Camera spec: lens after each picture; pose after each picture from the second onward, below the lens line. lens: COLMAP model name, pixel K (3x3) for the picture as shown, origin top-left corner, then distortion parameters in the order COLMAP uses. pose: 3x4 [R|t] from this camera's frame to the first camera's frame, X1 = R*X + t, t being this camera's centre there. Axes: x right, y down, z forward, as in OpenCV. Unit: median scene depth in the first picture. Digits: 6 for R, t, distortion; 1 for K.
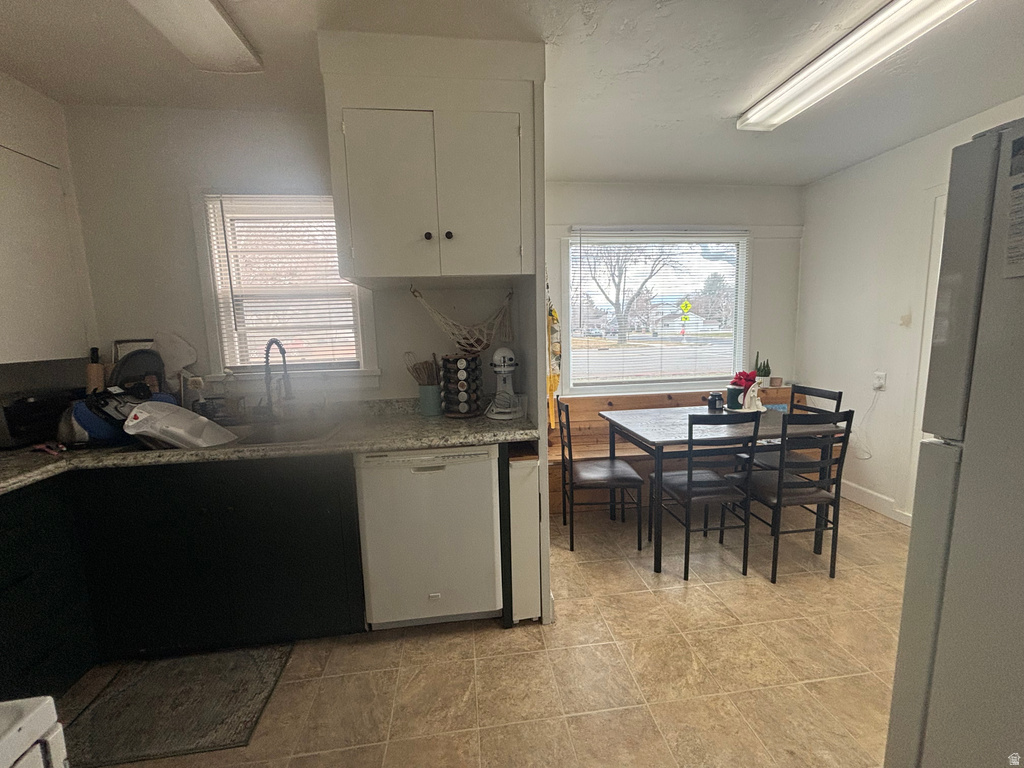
lens RADIAL K [[413.2, 0, 512.6], [0, 413.2, 382.9], [0, 0, 1]] dist [-0.002214, 0.000306]
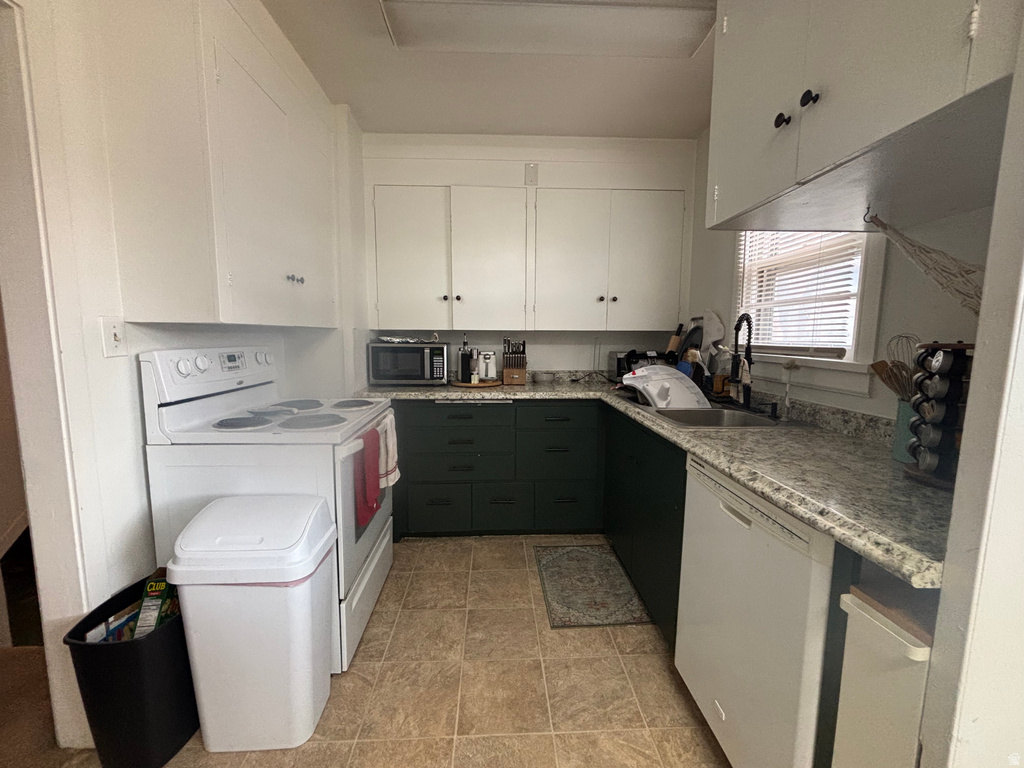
lens RADIAL K [[413.2, 0, 507.8], [0, 413.2, 381.1], [0, 0, 1]] dist [-0.002214, 0.000306]
pose [[-0.087591, 0.140866, -0.986146, 0.421884], [-0.139422, 0.978474, 0.152154, -0.036079], [0.986352, 0.150817, -0.066066, 0.681138]]
